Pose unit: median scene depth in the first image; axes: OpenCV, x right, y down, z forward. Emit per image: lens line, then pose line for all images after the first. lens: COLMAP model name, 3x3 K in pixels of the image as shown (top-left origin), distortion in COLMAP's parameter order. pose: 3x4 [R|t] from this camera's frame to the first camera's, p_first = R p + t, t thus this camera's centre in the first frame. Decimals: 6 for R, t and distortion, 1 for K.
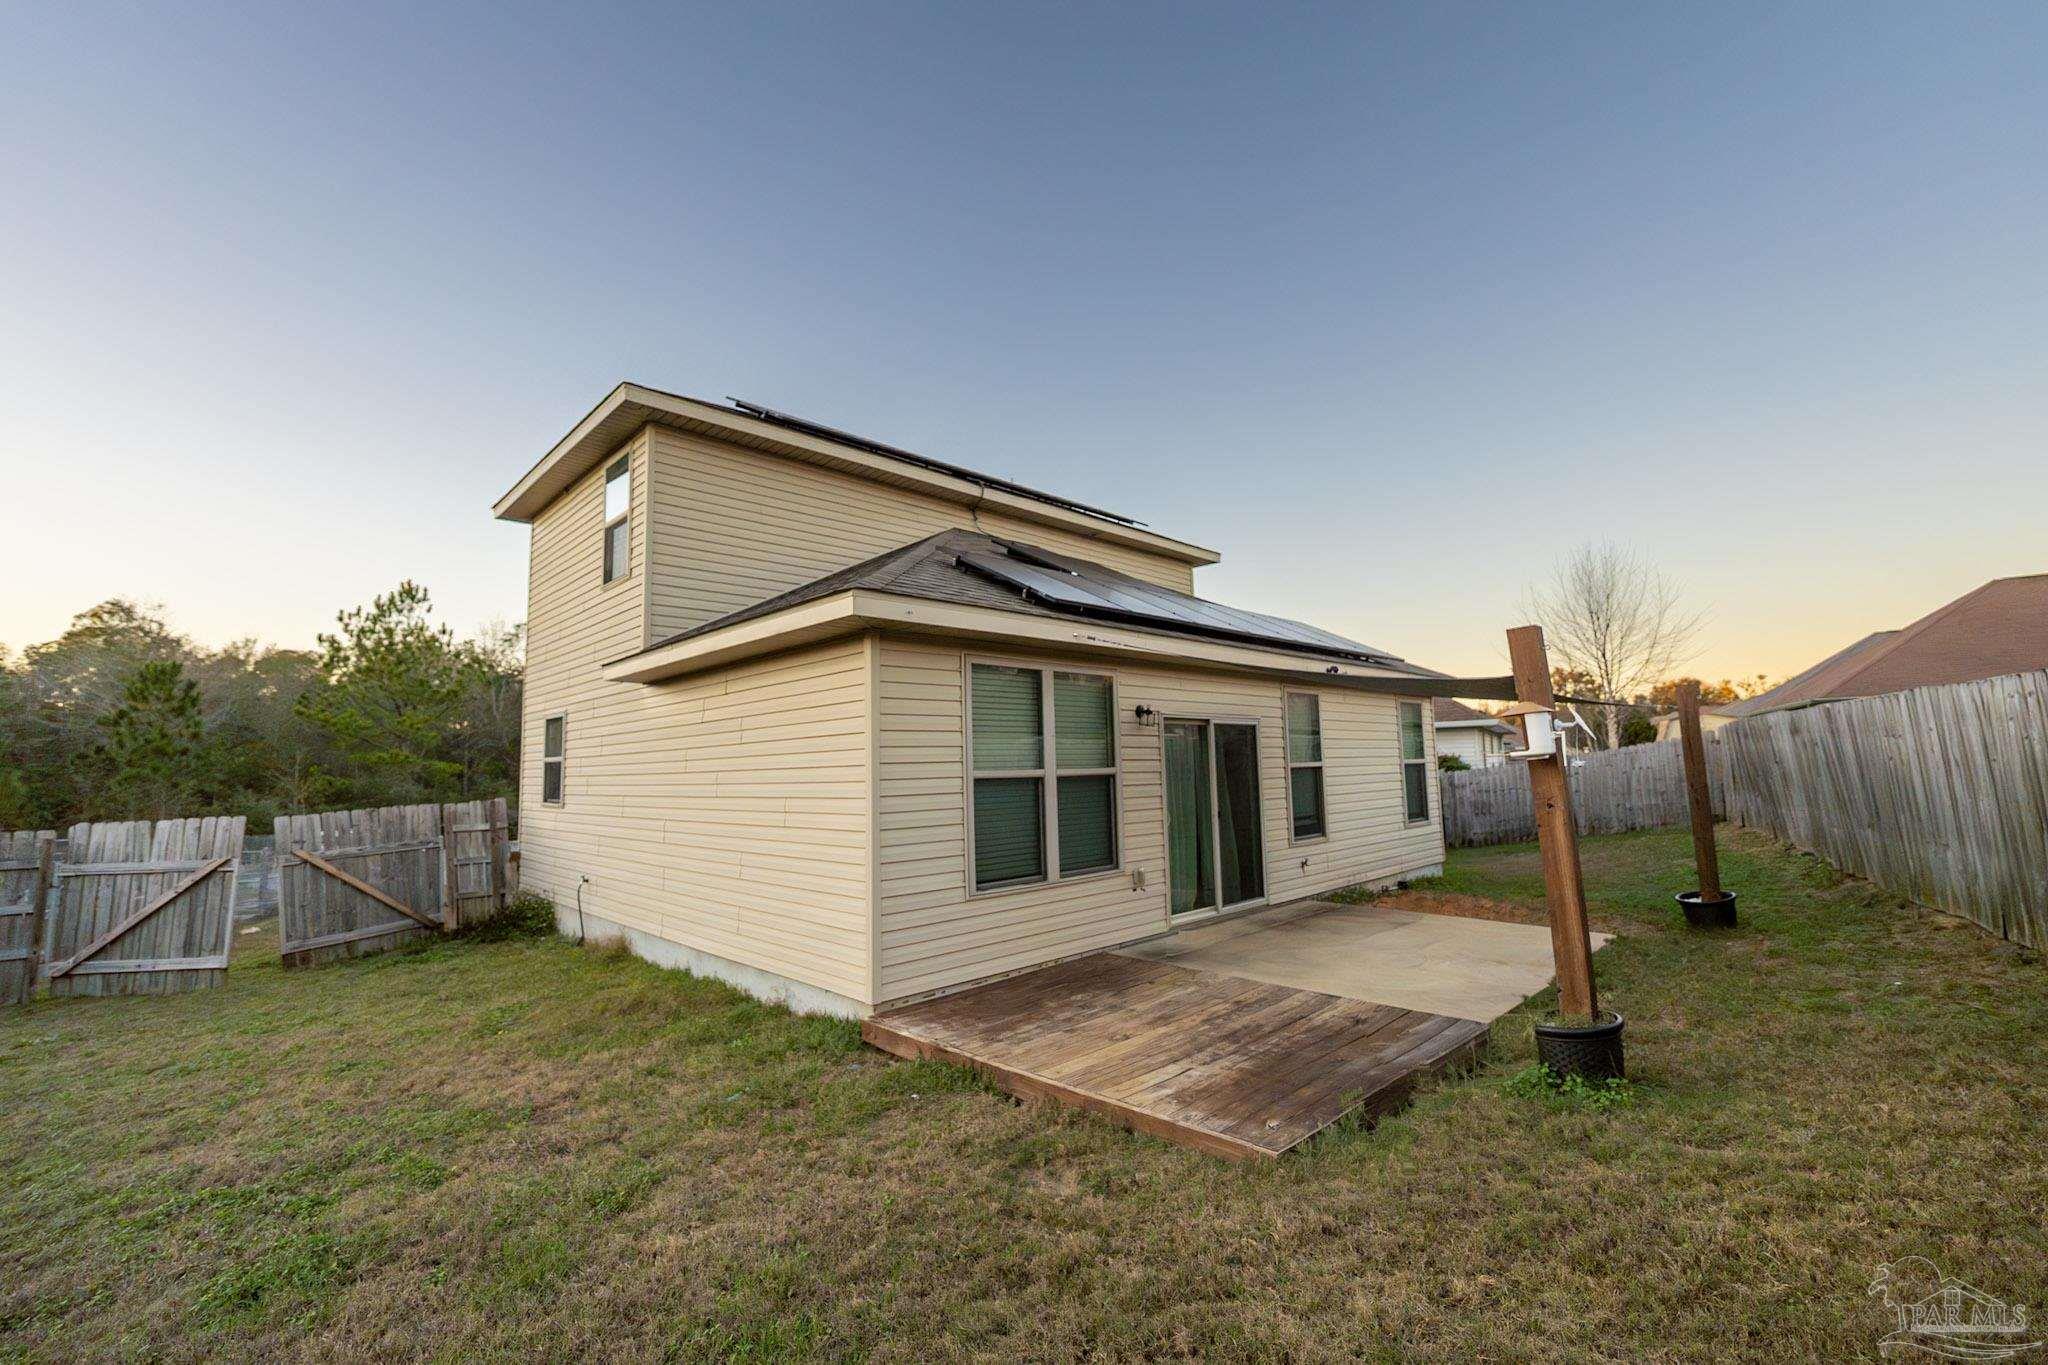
lens RADIAL K [[828.7, 0, 1018.0], [0, 828.7, 660.0], [0, 0, 1]] dist [-0.001971, -0.000262]
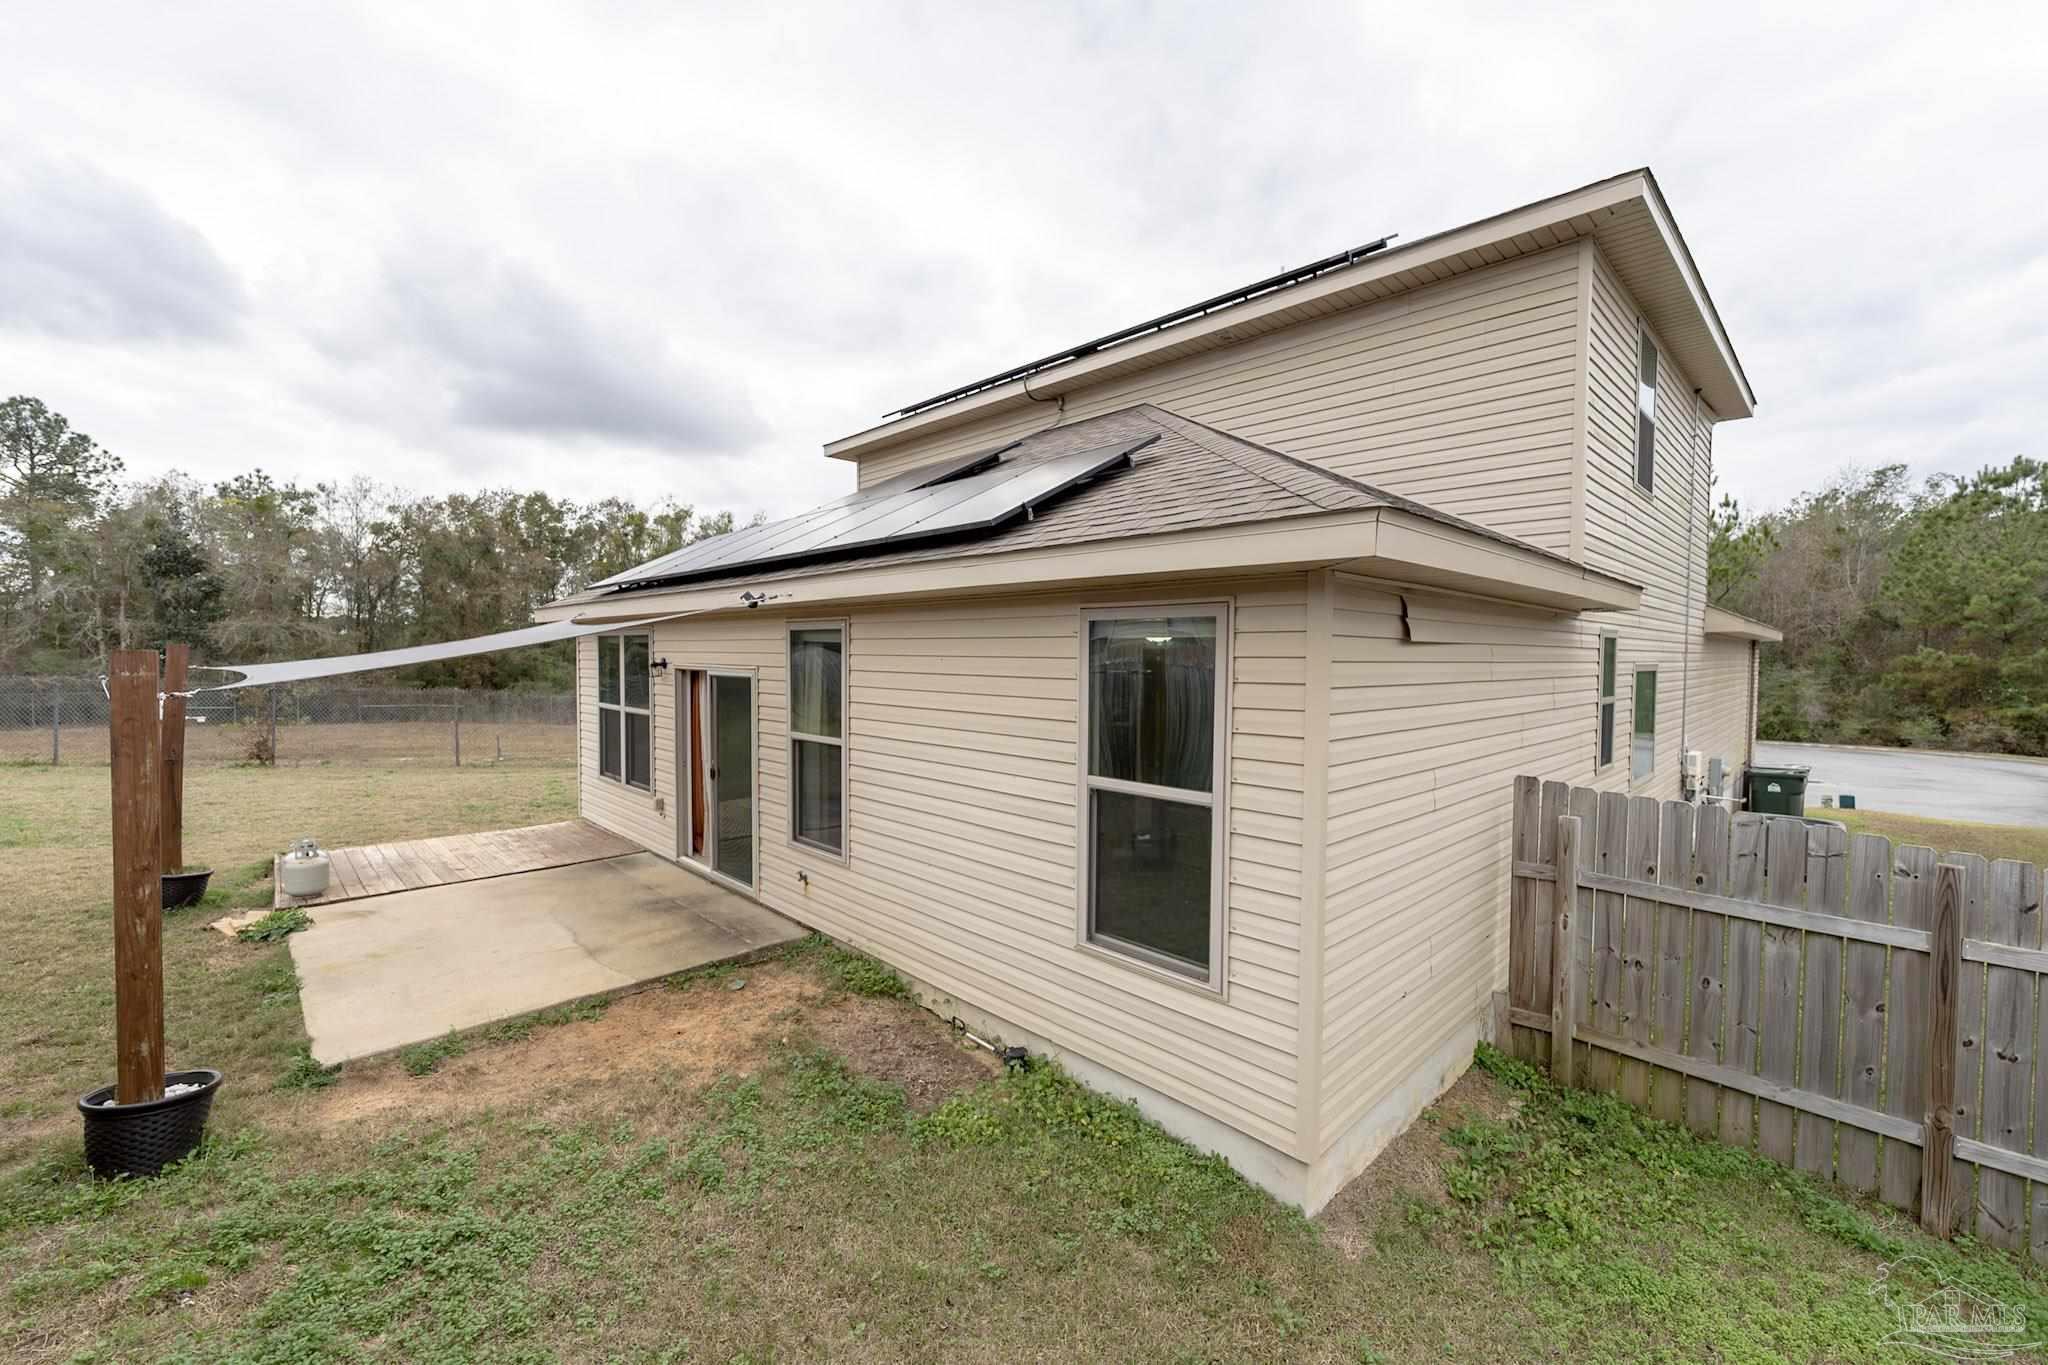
lens RADIAL K [[828.7, 0, 1021.9], [0, 828.7, 684.0], [0, 0, 1]] dist [-0.001971, -0.000262]
pose [[-0.000398, 0.057776, -0.998329, 0.993372], [0.122795, 0.990777, 0.057290, 0.064285], [0.992432, -0.122568, -0.007489, 1.149943]]
